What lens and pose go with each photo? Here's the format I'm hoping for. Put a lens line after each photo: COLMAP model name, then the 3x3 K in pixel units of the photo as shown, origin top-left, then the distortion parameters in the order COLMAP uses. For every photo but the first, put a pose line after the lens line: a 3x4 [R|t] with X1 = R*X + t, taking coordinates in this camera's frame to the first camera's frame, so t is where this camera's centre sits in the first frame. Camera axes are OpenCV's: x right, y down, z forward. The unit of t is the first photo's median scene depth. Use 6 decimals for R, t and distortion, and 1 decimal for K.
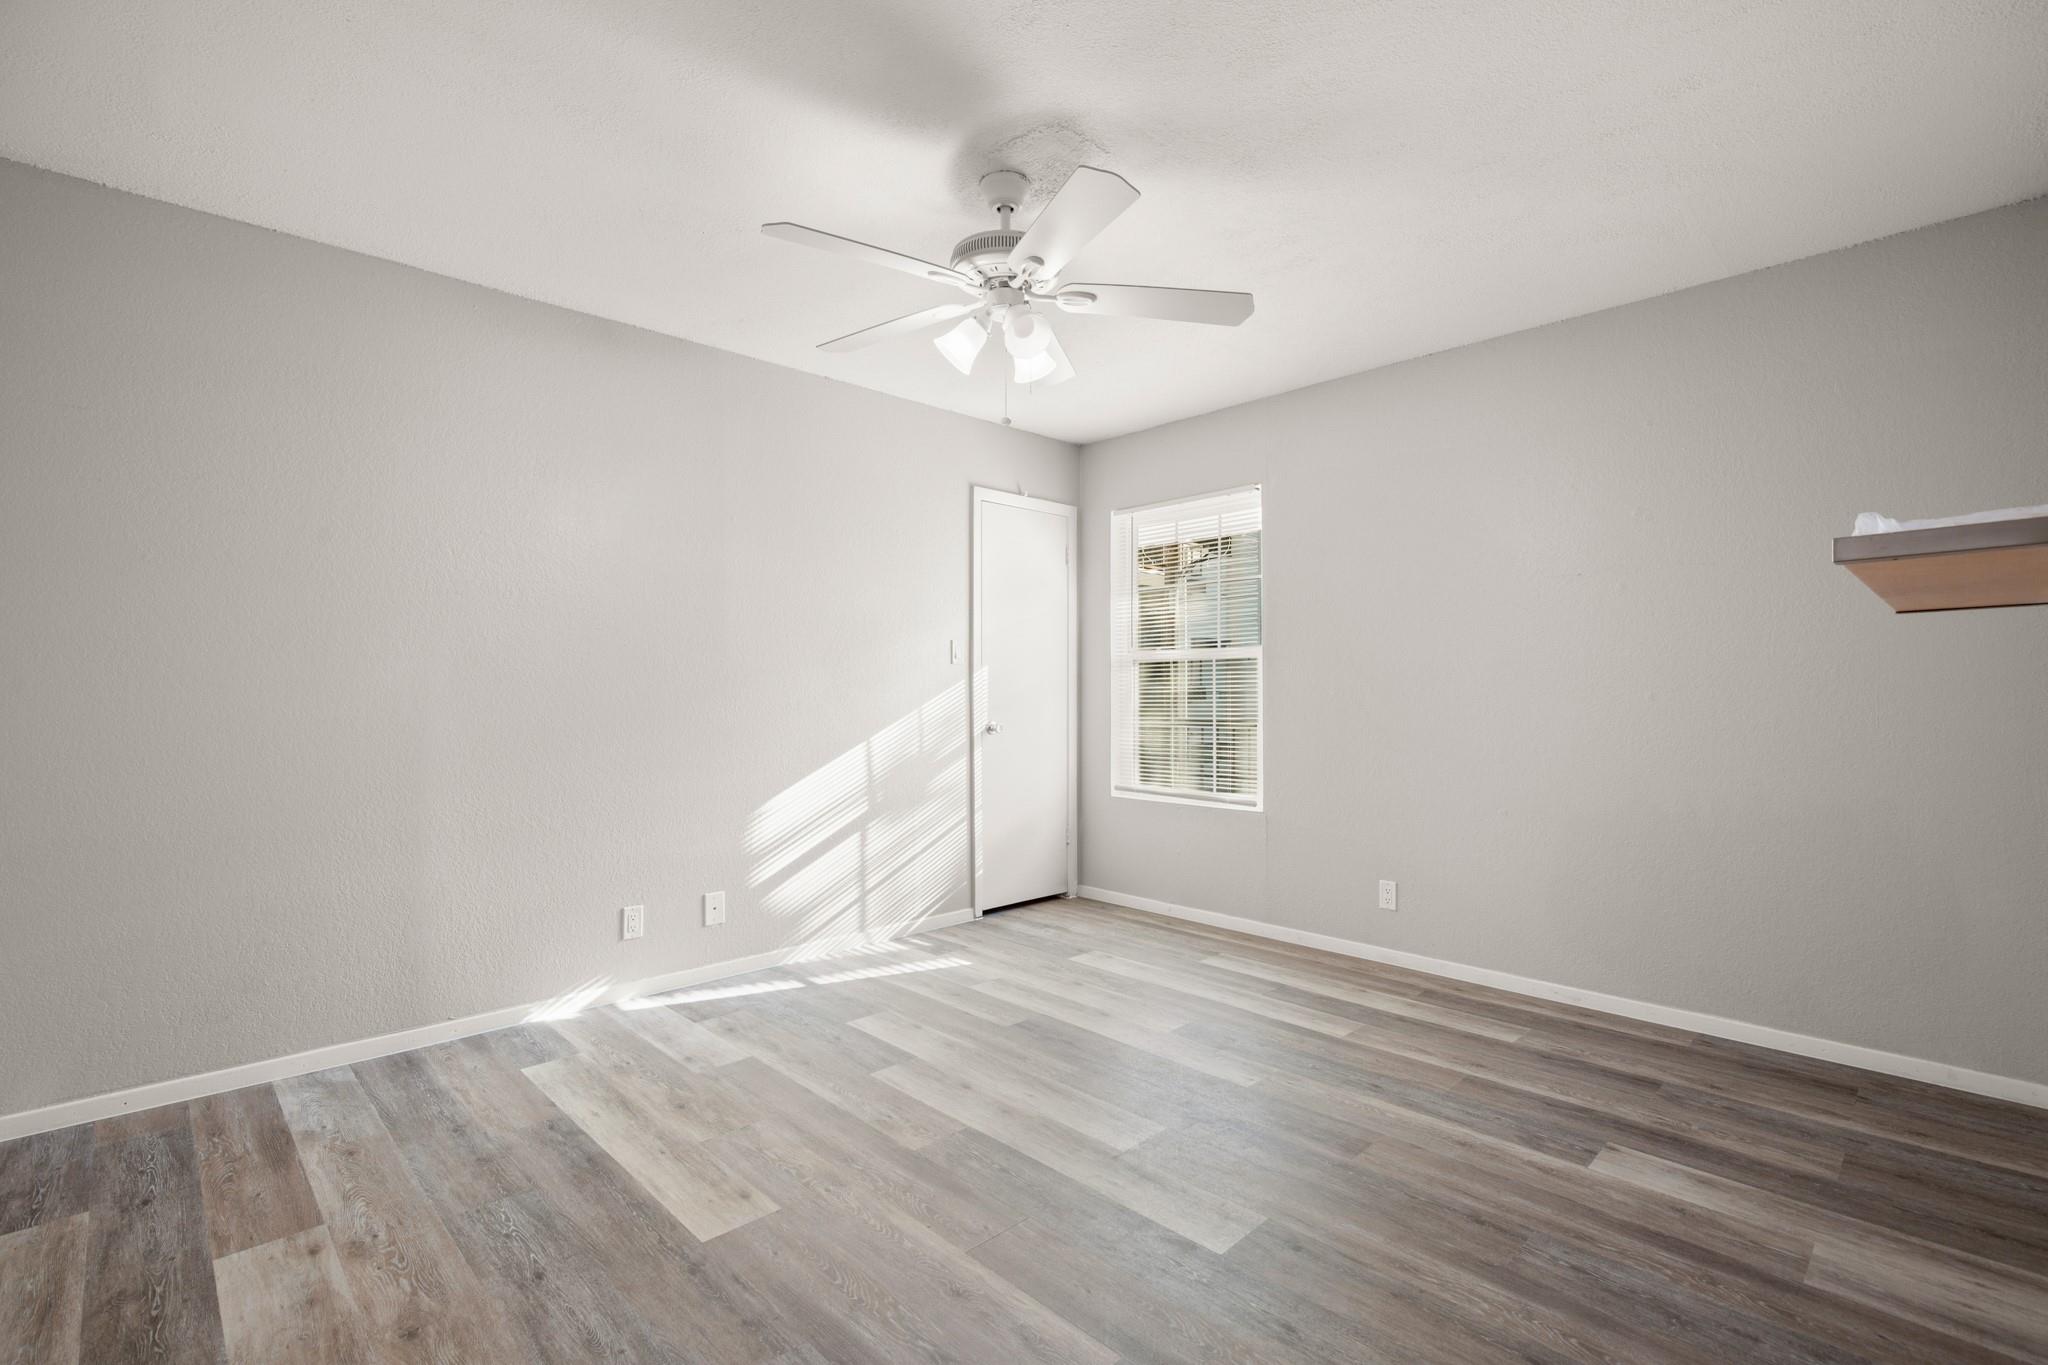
lens RADIAL K [[937.7, 0, 1034.0], [0, 937.7, 686.1], [0, 0, 1]] dist [0.002319, 0.000125]
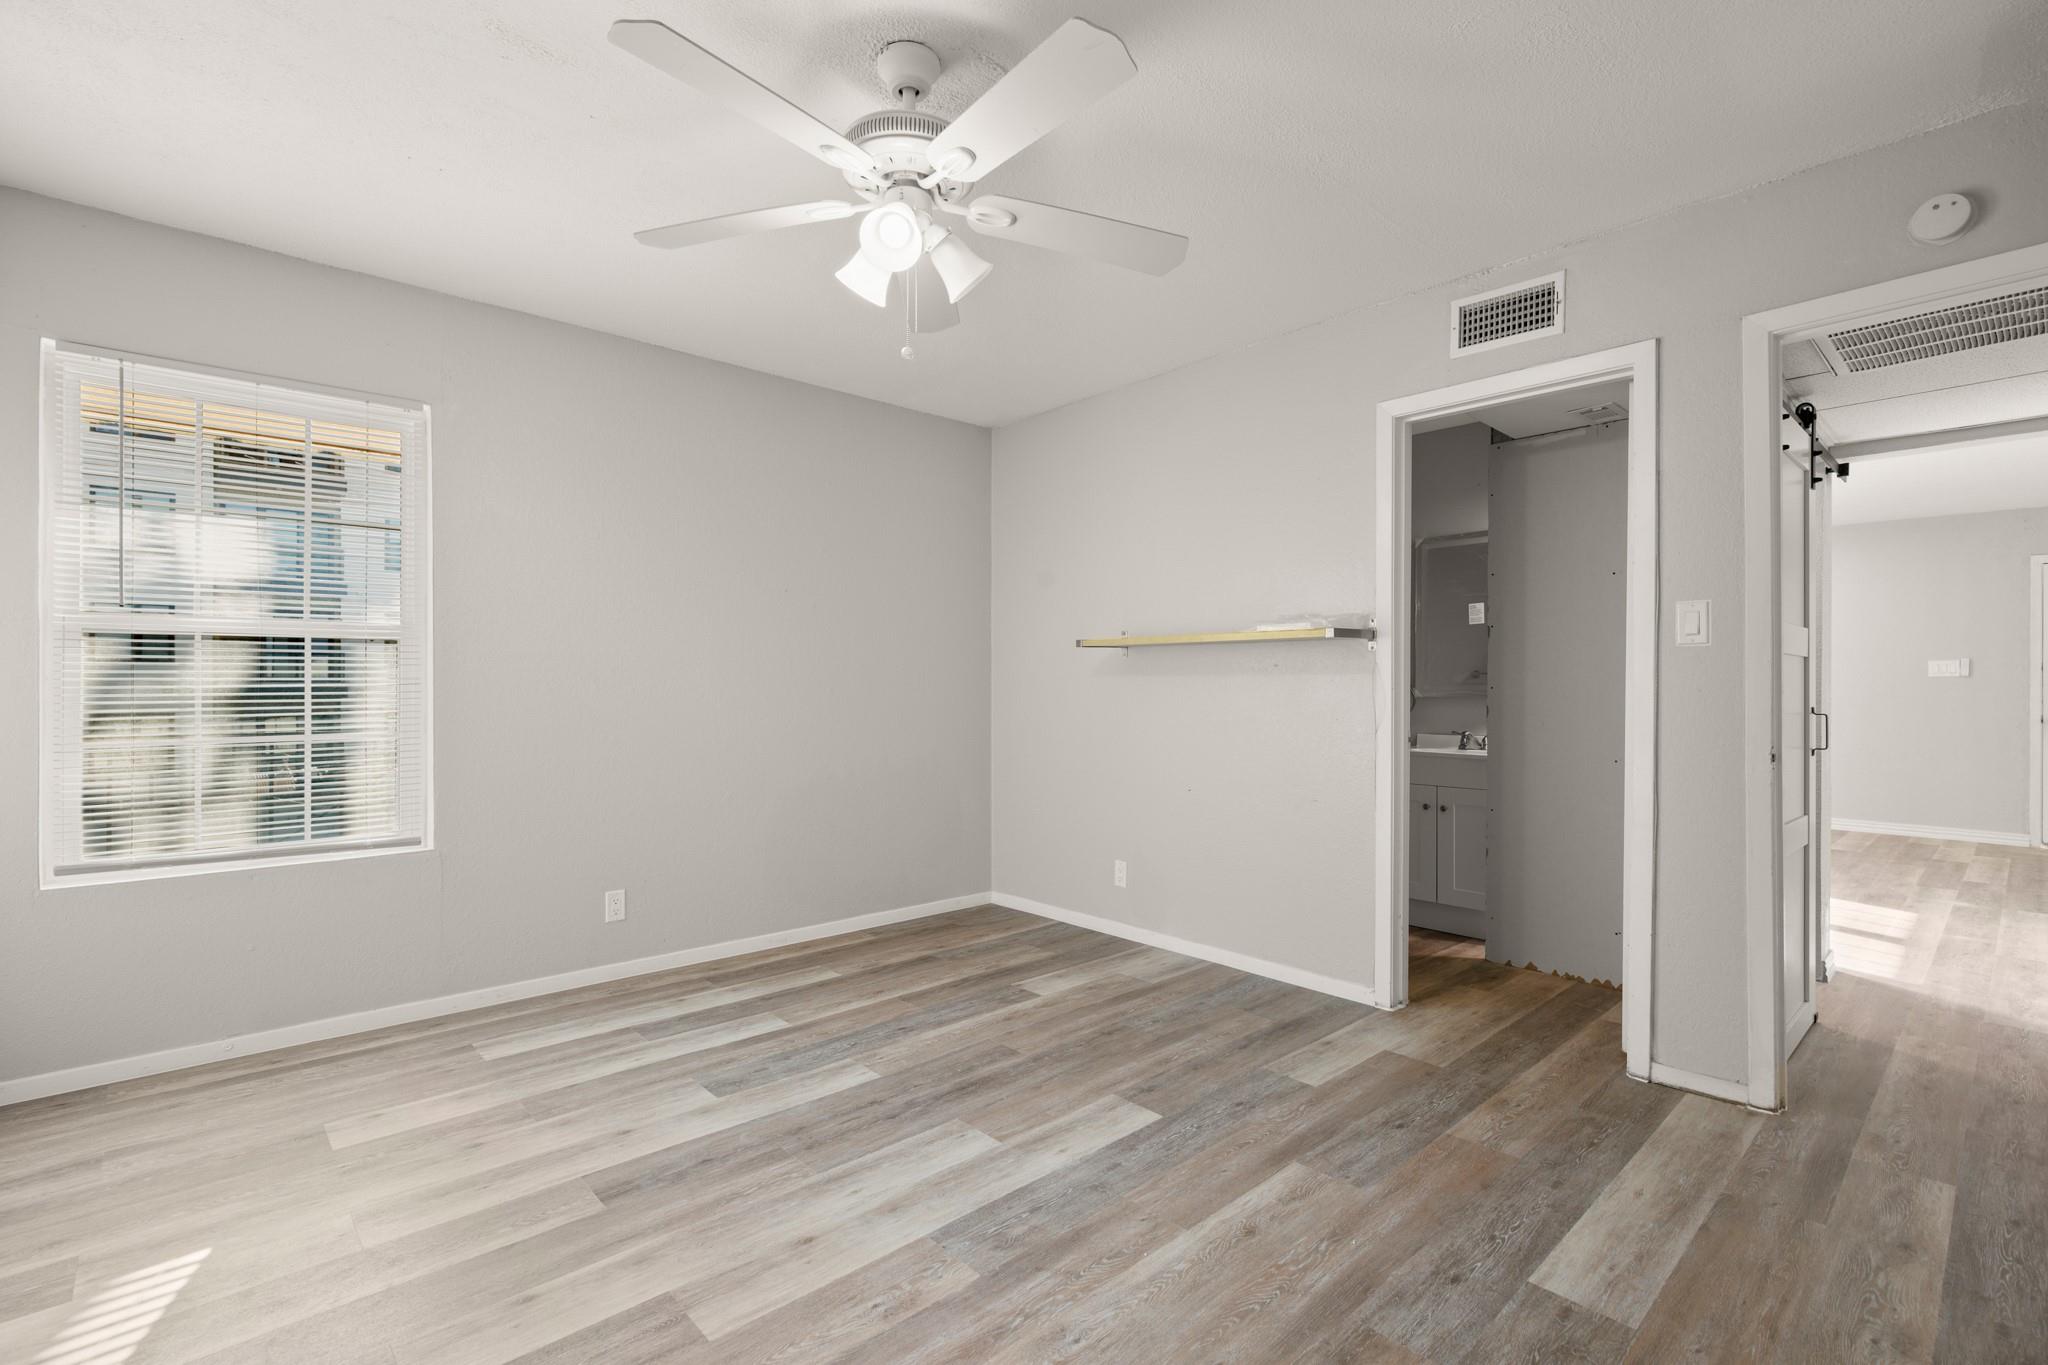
lens RADIAL K [[937.7, 0, 1034.2], [0, 937.7, 684.7], [0, 0, 1]] dist [0.002319, 0.000125]
pose [[0.014552, 0.001876, 0.999892, -0.708451], [-0.005711, 0.999982, -0.001793, 0.003048], [-0.999878, -0.005684, 0.014562, 0.737761]]
